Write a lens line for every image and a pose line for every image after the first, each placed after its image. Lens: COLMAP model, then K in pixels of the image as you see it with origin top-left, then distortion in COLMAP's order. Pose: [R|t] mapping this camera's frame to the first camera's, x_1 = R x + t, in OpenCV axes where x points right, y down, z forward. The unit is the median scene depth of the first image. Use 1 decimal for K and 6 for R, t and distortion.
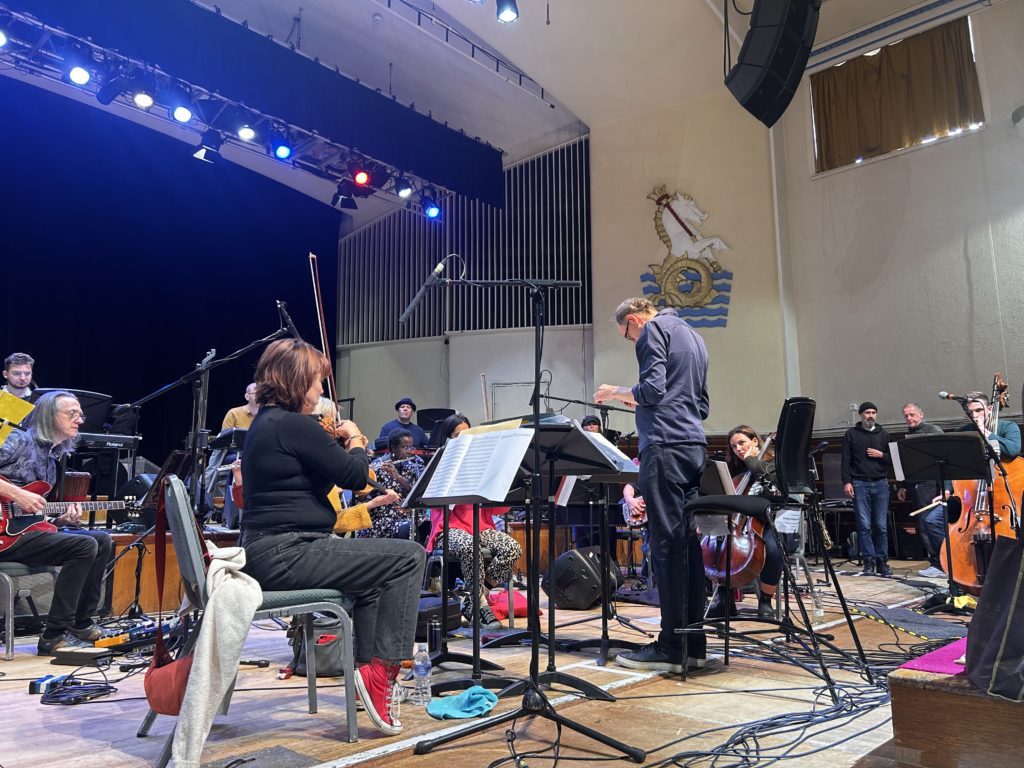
lens RADIAL K [[772.9, 0, 510.9], [0, 772.9, 396.5], [0, 0, 1]] dist [0.041014, -0.053628]
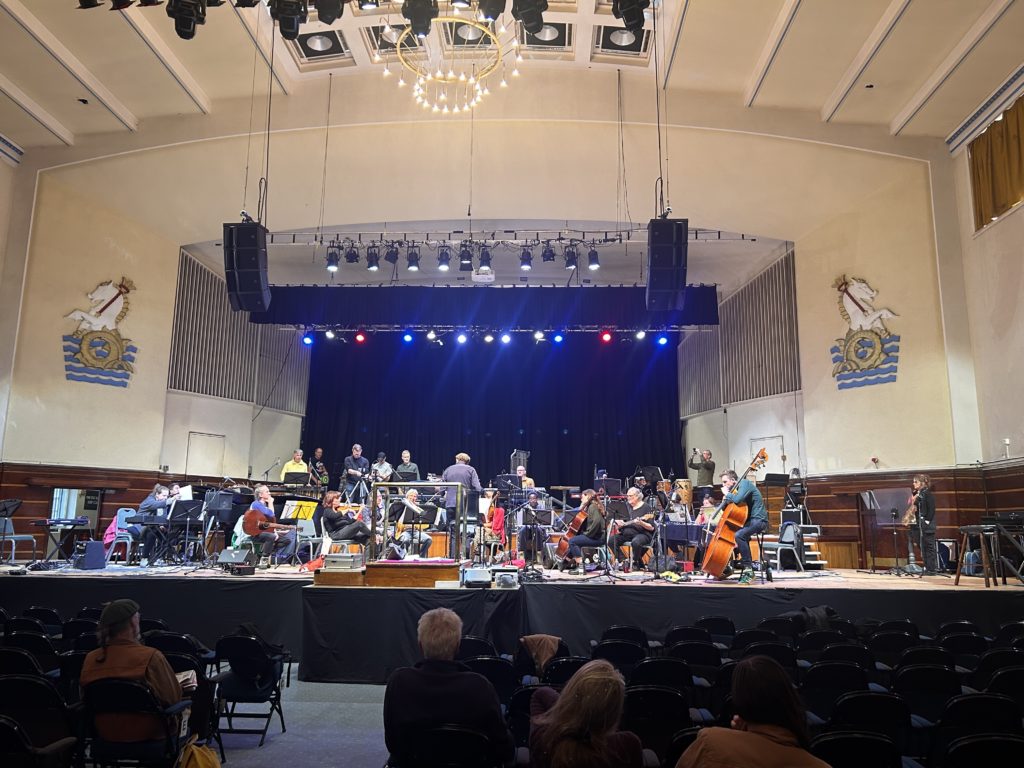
lens RADIAL K [[772.9, 0, 510.9], [0, 772.9, 396.5], [0, 0, 1]] dist [0.041014, -0.053628]
pose [[0.634827, -0.112091, -0.764480, 0.830746], [0.092183, 0.993342, -0.069099, -0.037990], [0.767136, -0.026607, 0.640933, -0.249177]]
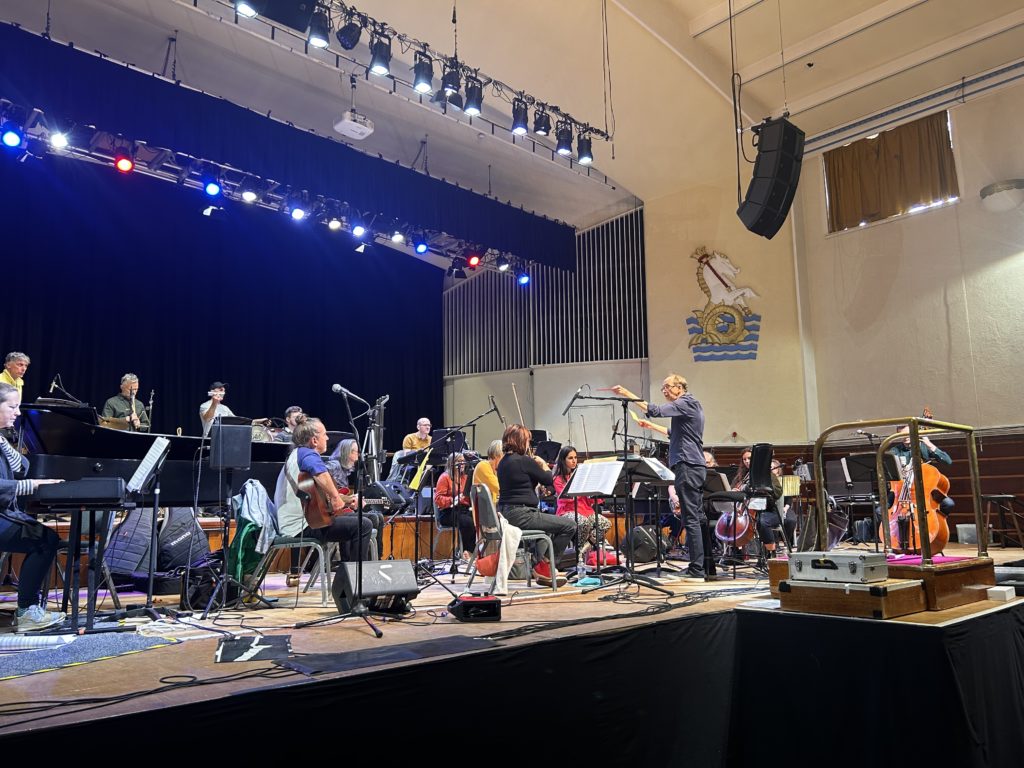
lens RADIAL K [[772.9, 0, 510.9], [0, 772.9, 396.5], [0, 0, 1]] dist [0.041014, -0.053628]
pose [[0.997357, -0.016131, -0.070842, -0.030495], [0.016000, 0.999869, -0.002429, -0.033045], [0.070872, 0.001289, 0.997485, -0.283210]]
